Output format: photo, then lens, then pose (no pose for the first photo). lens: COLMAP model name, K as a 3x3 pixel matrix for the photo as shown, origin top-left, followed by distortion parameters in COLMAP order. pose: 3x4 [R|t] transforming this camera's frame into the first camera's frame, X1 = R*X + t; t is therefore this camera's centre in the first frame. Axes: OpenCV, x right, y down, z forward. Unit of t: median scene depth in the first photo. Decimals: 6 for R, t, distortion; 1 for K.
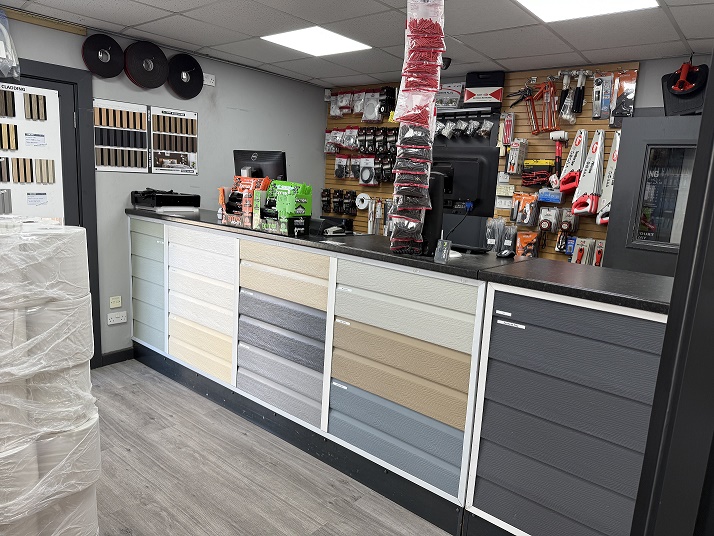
lens RADIAL K [[495.0, 0, 356.2], [0, 495.0, 268.4], [0, 0, 1]] dist [0.064621, -0.089244]
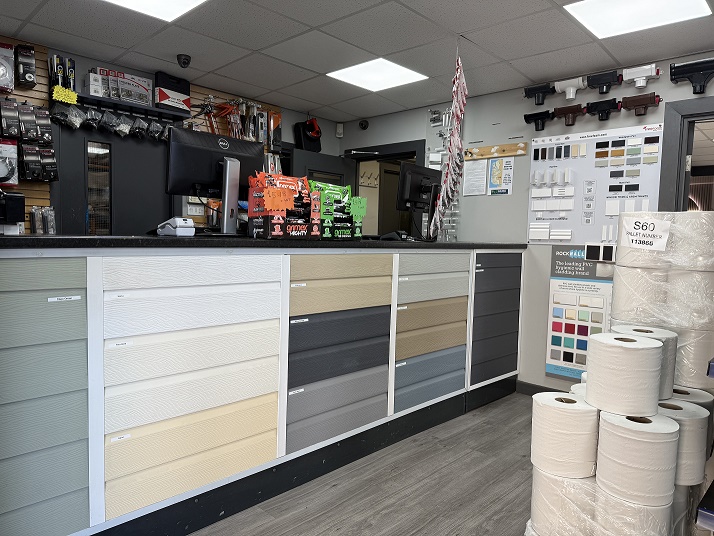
lens RADIAL K [[495.0, 0, 356.2], [0, 495.0, 268.4], [0, 0, 1]] dist [0.064621, -0.089244]
pose [[0.079494, -0.125590, 0.988892, -1.118435], [0.151745, 0.981995, 0.112516, -0.123705], [-0.985218, 0.141115, 0.097120, 0.935696]]
